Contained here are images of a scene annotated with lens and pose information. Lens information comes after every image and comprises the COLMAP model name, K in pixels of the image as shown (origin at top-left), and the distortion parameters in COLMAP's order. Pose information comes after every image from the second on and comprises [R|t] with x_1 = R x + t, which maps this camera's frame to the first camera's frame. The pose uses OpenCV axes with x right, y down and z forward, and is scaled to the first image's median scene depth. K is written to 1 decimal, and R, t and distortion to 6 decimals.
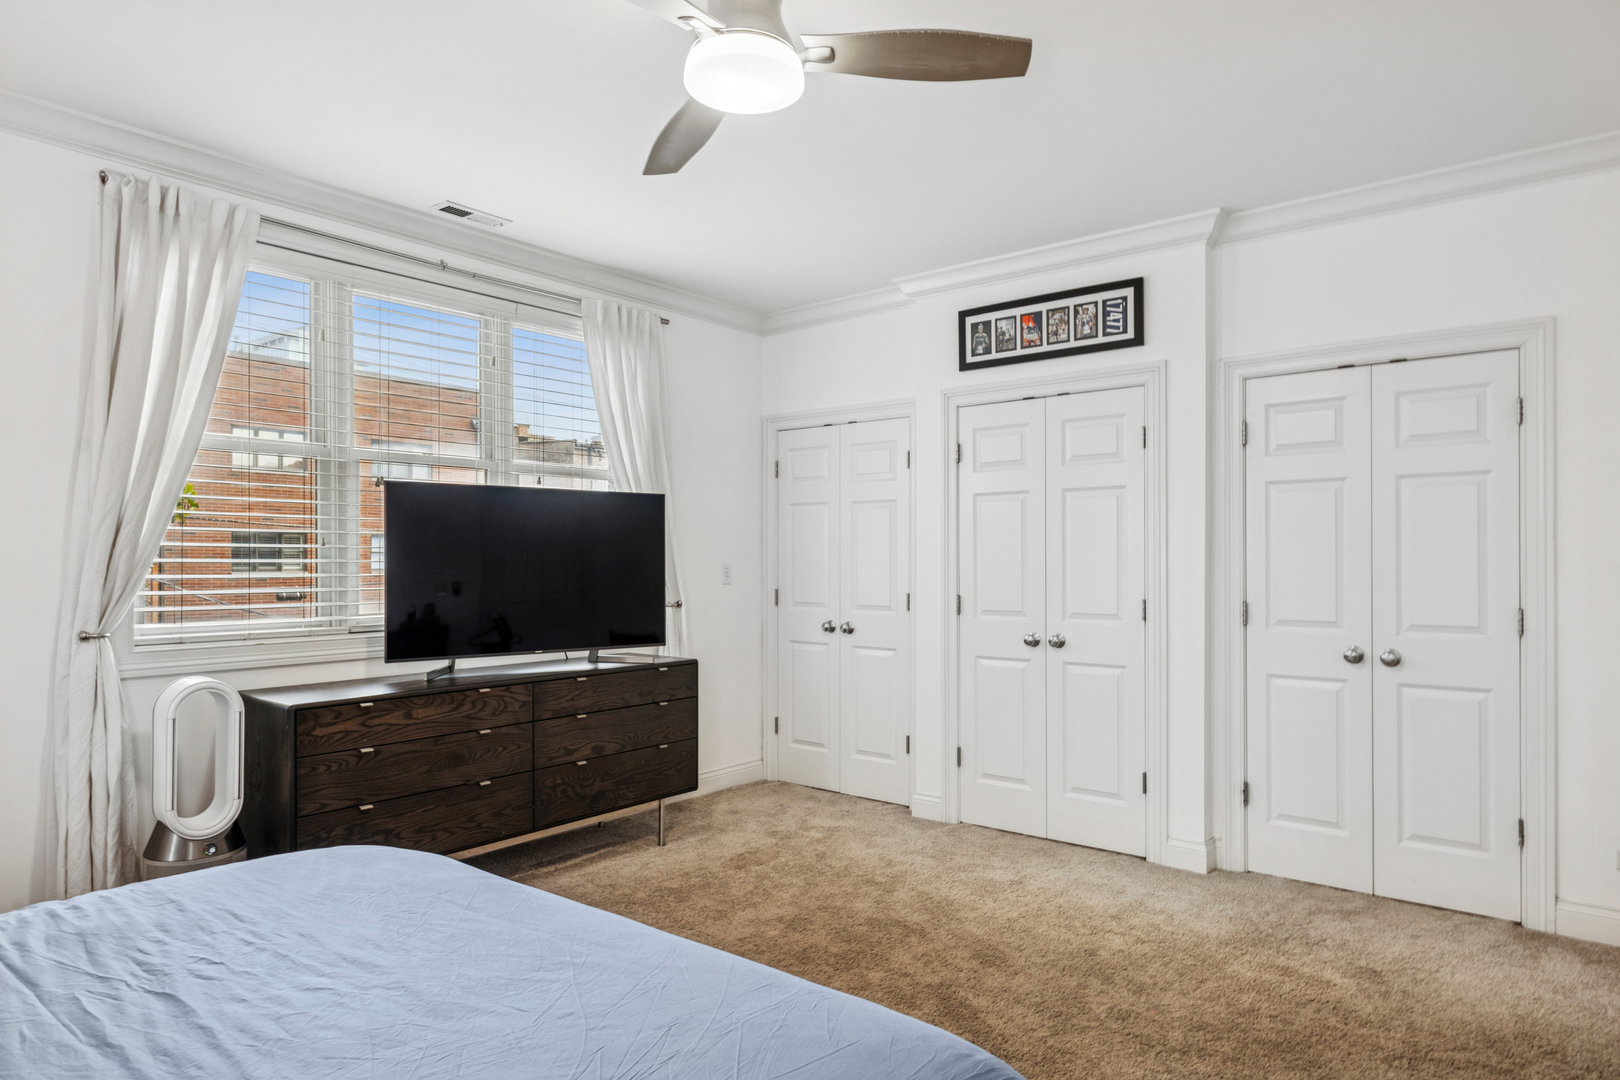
lens RADIAL K [[965.8, 0, 808.1], [0, 965.8, 564.0], [0, 0, 1]] dist [0.001545, 0.000228]
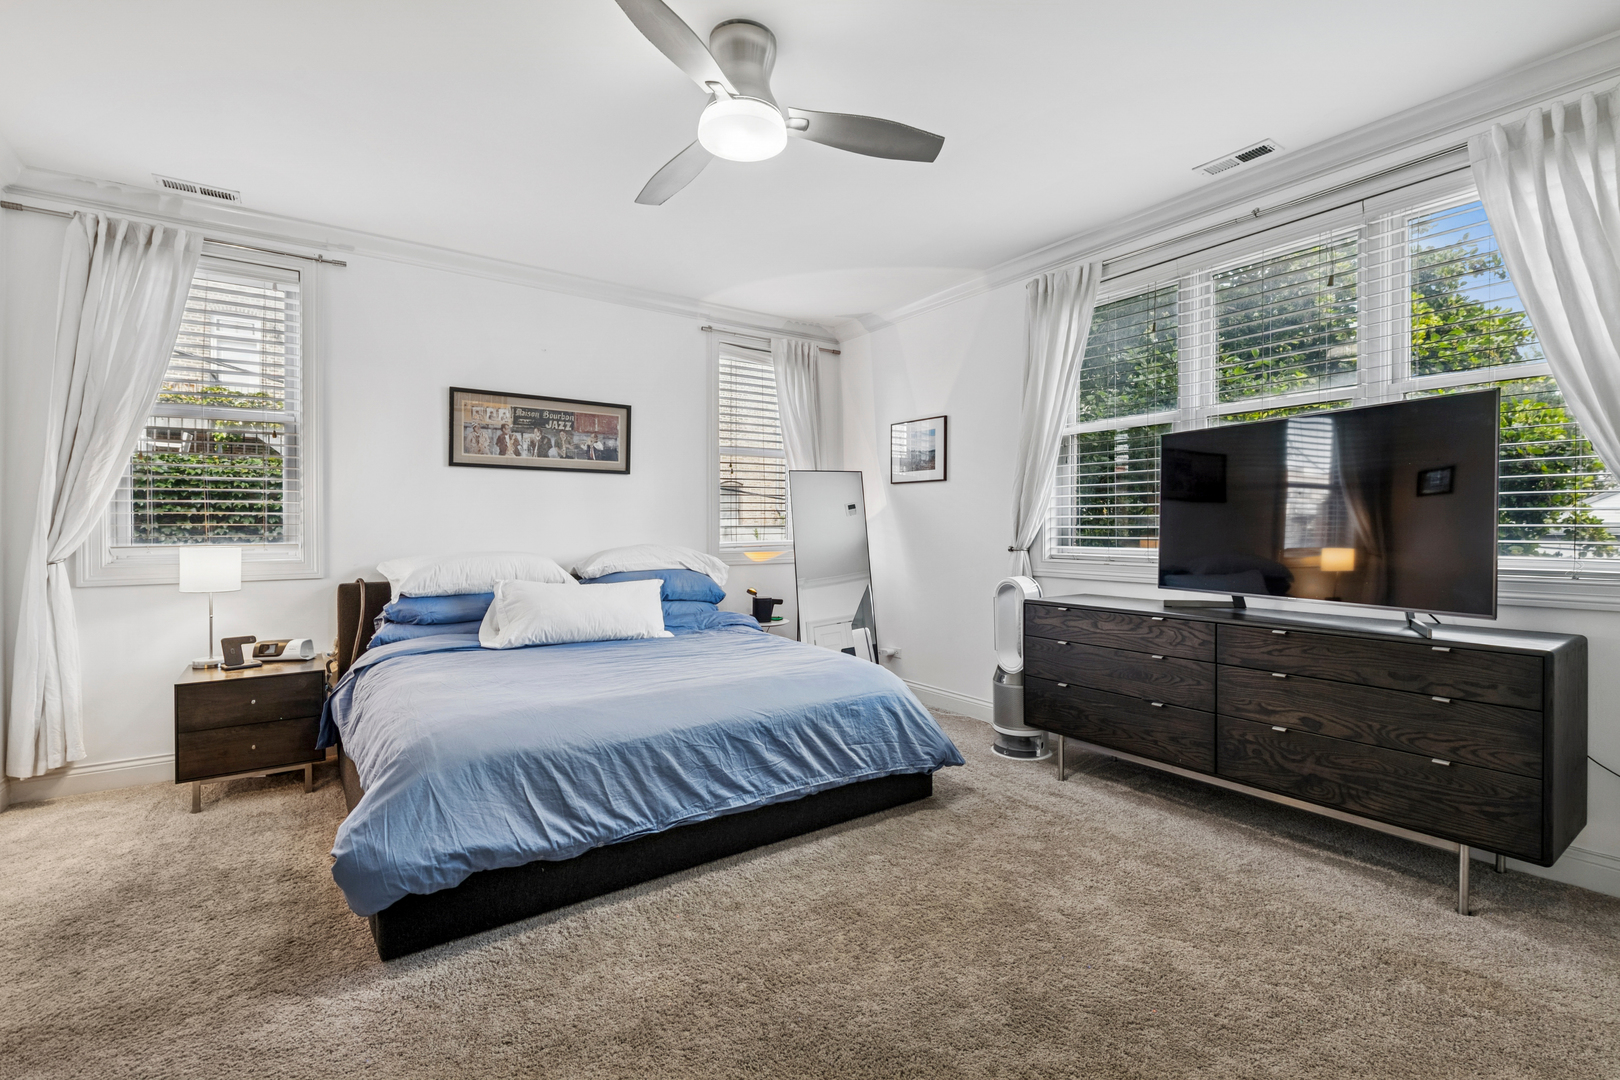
lens RADIAL K [[723.6, 0, 810.7], [0, 723.6, 529.2], [0, 0, 1]] dist [-0.001207, -0.000178]
pose [[-0.274837, 0.004326, -0.961481, 0.513307], [-0.002994, 0.999981, 0.005355, 0.025083], [0.961486, 0.004351, -0.274819, 0.787532]]
